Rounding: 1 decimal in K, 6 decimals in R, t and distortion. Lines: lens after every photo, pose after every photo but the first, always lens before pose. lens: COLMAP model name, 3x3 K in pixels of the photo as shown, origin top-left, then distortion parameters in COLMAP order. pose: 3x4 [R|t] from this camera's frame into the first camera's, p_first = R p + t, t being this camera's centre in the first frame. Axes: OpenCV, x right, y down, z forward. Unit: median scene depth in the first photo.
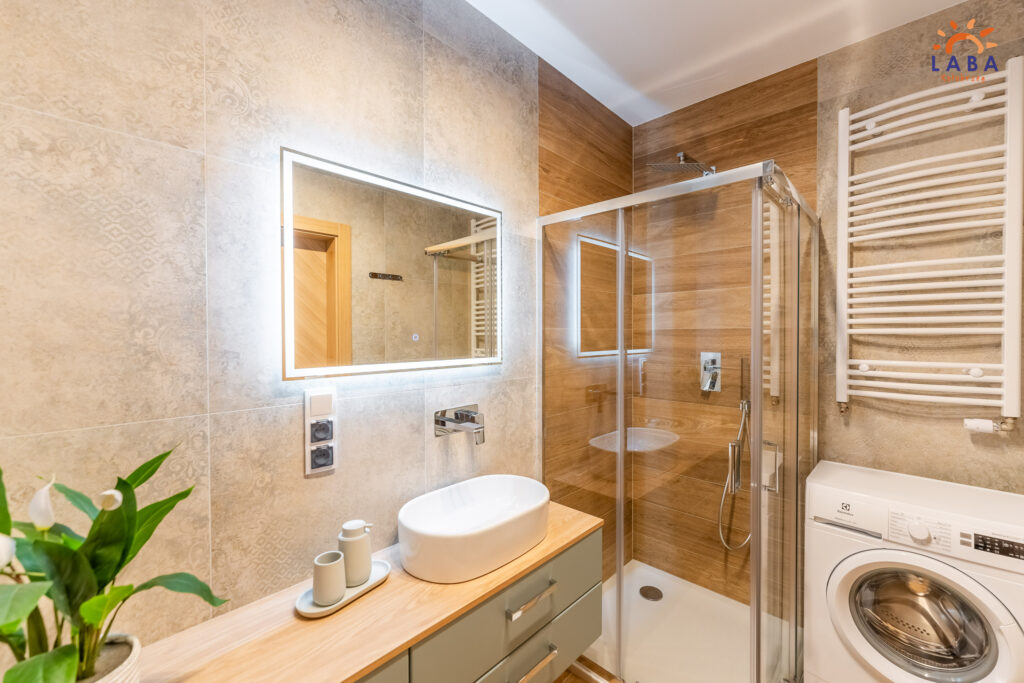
lens RADIAL K [[412.2, 0, 515.7], [0, 412.2, 339.5], [0, 0, 1]] dist [0.000618, 0.000639]
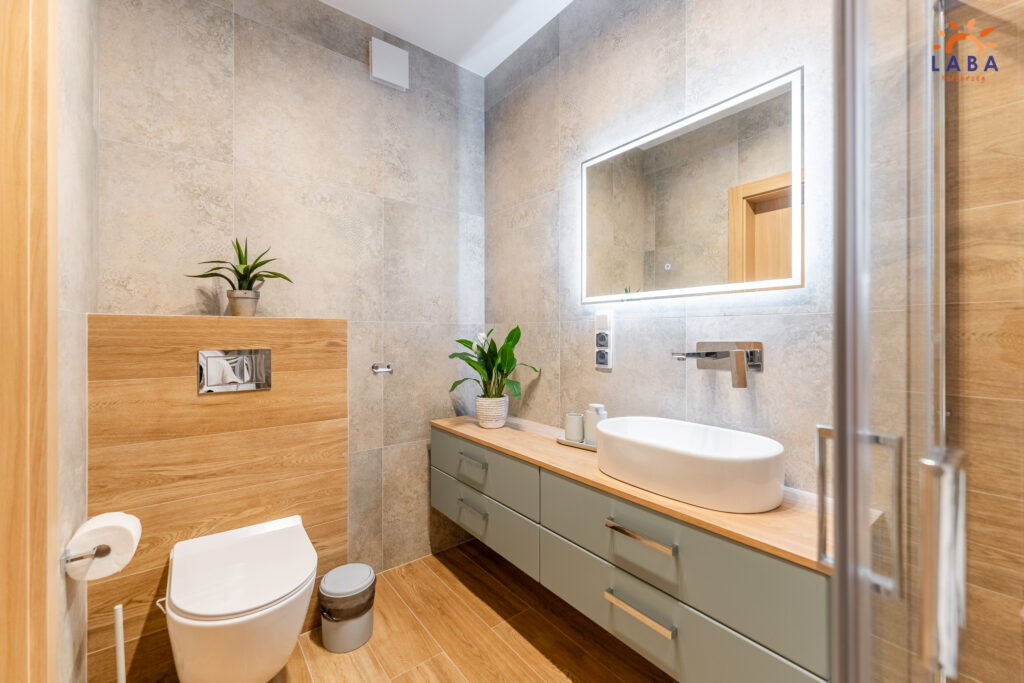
lens RADIAL K [[412.2, 0, 515.3], [0, 412.2, 336.8], [0, 0, 1]] dist [0.000618, 0.000639]
pose [[-0.136908, 0.004521, -0.990574, 1.005807], [-0.013461, 0.999889, 0.006424, 0.202380], [0.990492, 0.014214, -0.136831, 0.882307]]
